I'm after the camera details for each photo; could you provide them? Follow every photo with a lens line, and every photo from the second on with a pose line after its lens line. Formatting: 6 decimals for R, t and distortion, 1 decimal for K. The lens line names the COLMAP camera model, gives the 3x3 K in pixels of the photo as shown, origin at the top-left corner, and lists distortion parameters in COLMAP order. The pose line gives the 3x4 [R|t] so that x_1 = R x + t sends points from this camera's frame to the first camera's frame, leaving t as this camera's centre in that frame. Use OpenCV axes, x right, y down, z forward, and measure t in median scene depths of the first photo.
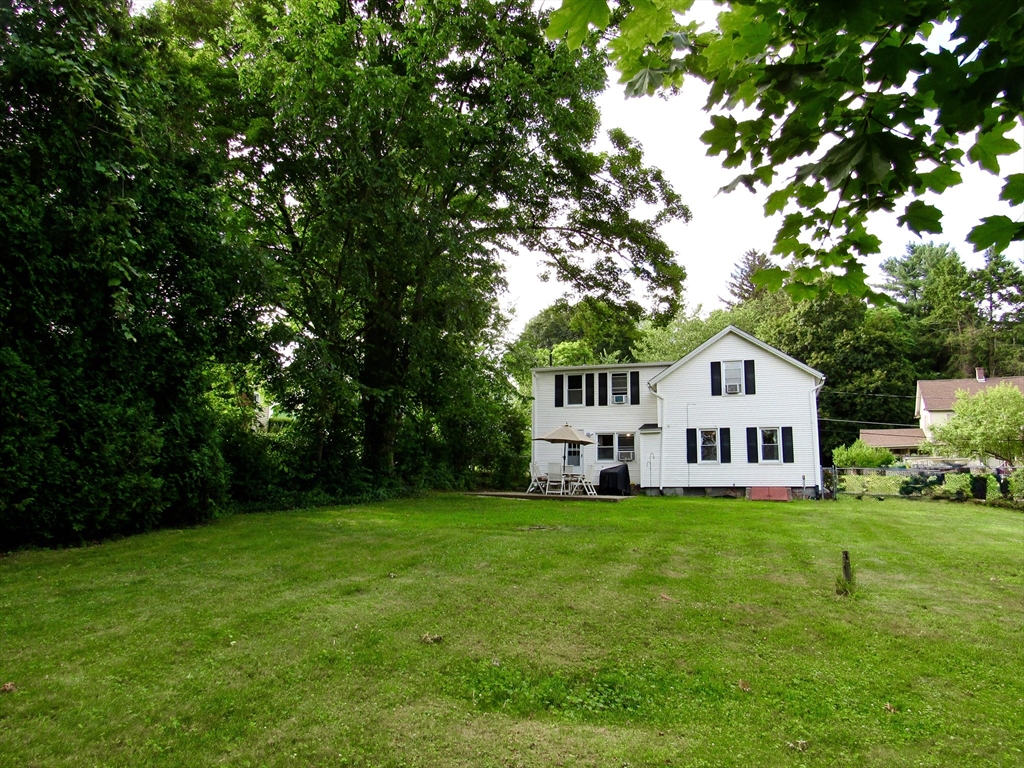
lens RADIAL K [[730.0, 0, 511.8], [0, 730.0, 383.4], [0, 0, 1]] dist [-0.030085, 0.005598]
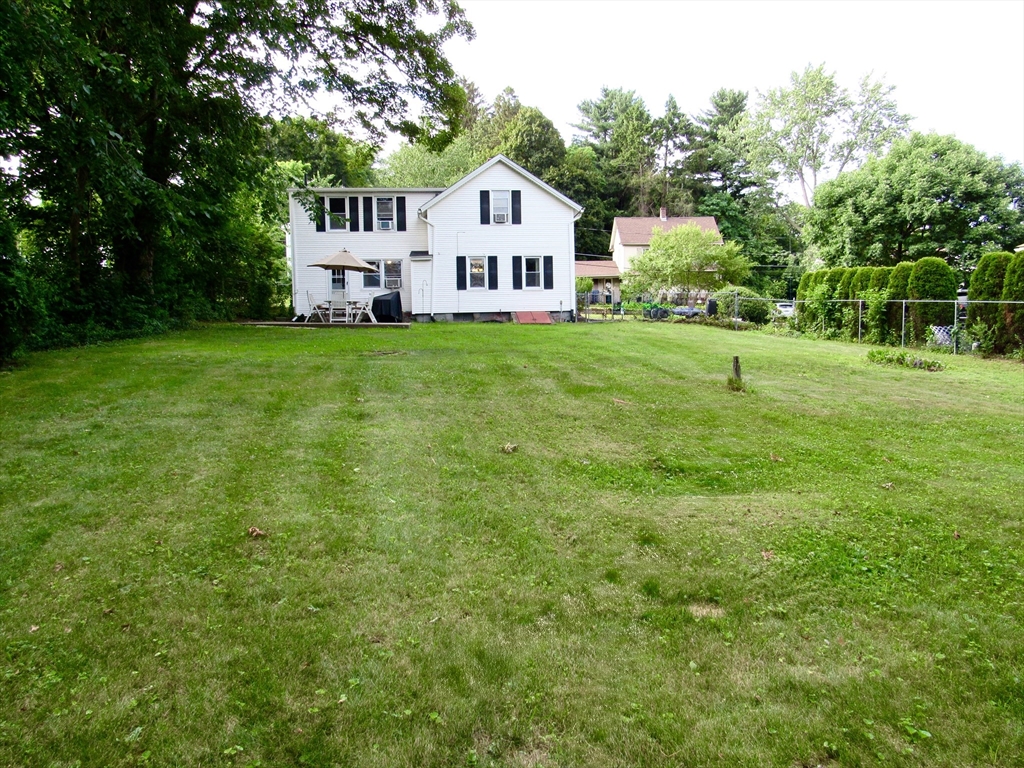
lens RADIAL K [[730.0, 0, 511.4], [0, 730.0, 382.2], [0, 0, 1]] dist [-0.030085, 0.005598]
pose [[0.913281, -0.055652, 0.403510, -0.109330], [-0.037770, 0.974785, 0.219927, 0.006240], [-0.405574, -0.216096, 0.888151, 0.019646]]
